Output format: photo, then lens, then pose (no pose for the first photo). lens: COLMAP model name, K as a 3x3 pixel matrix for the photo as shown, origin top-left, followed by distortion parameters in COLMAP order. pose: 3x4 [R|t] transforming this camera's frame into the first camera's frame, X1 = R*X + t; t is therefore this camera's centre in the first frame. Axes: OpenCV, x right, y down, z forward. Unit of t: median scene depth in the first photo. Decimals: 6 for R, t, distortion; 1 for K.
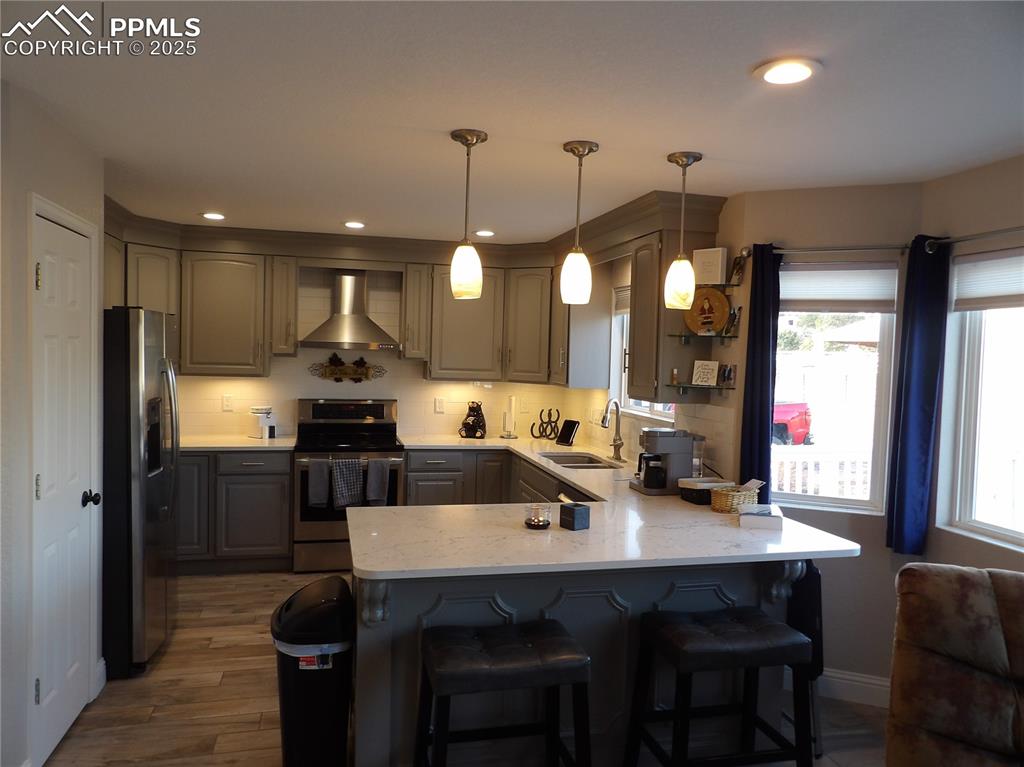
lens RADIAL K [[736.3, 0, 508.5], [0, 736.3, 385.0], [0, 0, 1]] dist [-0.040623, 0.049579]
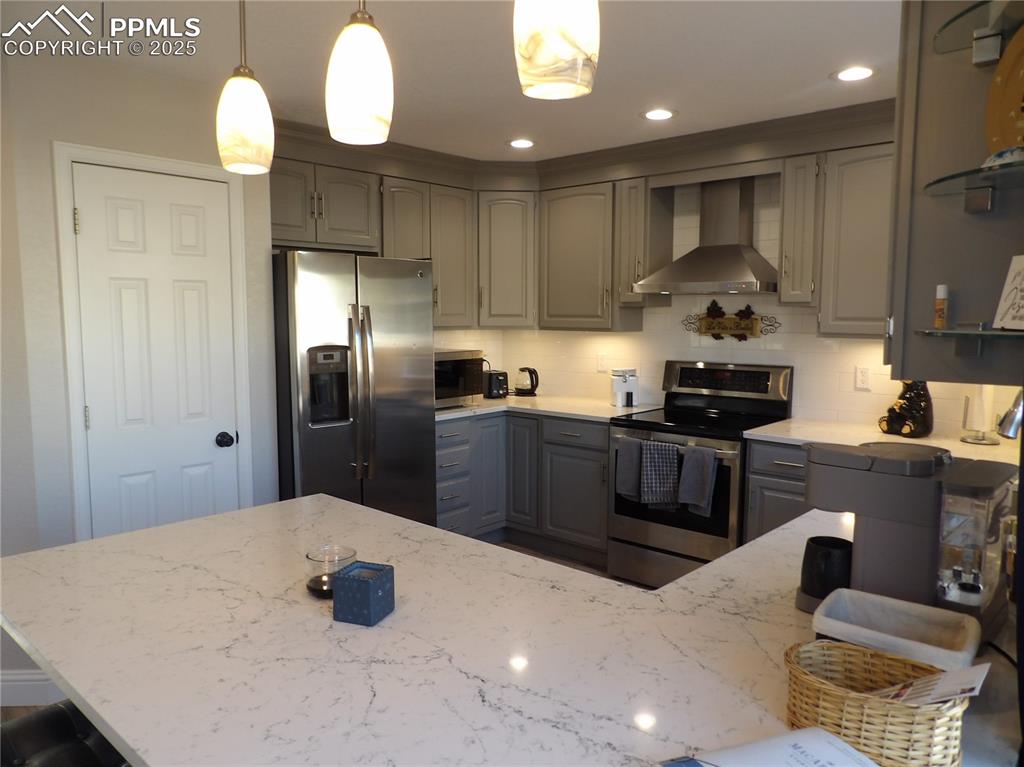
lens RADIAL K [[736.3, 0, 508.5], [0, 736.3, 385.0], [0, 0, 1]] dist [-0.040623, 0.049579]
pose [[0.552519, 0.055857, -0.831626, 0.290850], [-0.024560, 0.998410, 0.050742, 0.010050], [0.833138, -0.007611, 0.553013, 0.446540]]
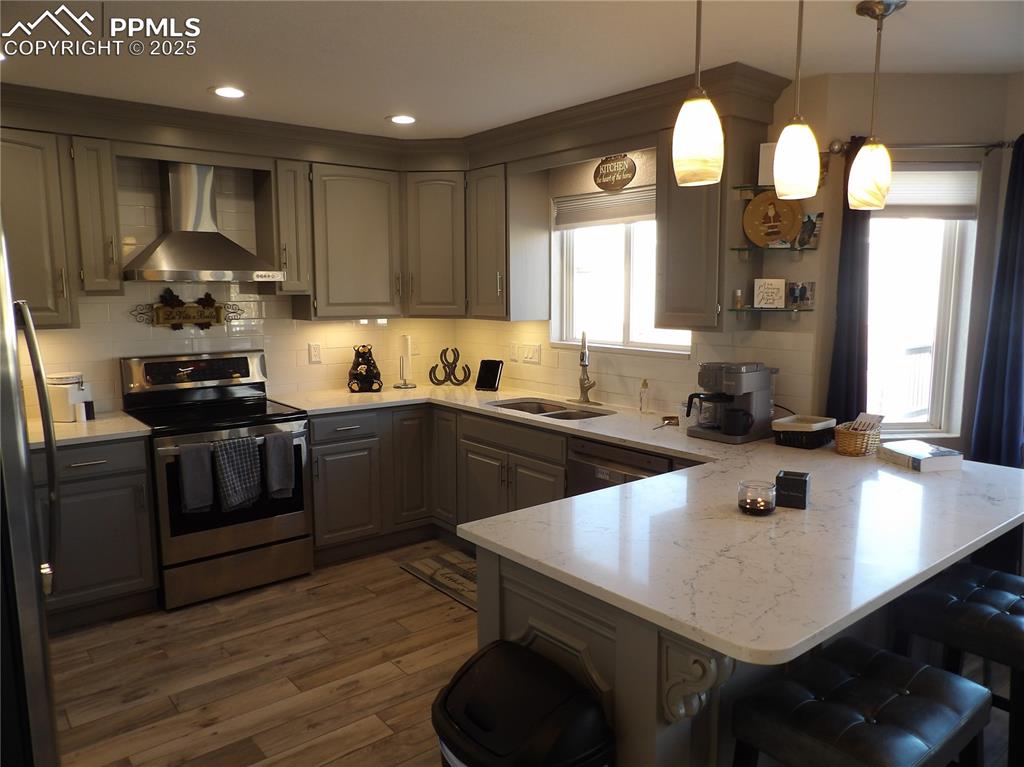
lens RADIAL K [[736.3, 0, 508.5], [0, 736.3, 385.0], [0, 0, 1]] dist [-0.040623, 0.049579]
pose [[0.906027, -0.085915, 0.414407, -0.257088], [0.047823, 0.993690, 0.101456, -0.007998], [-0.420509, -0.072104, 0.904419, 0.251035]]
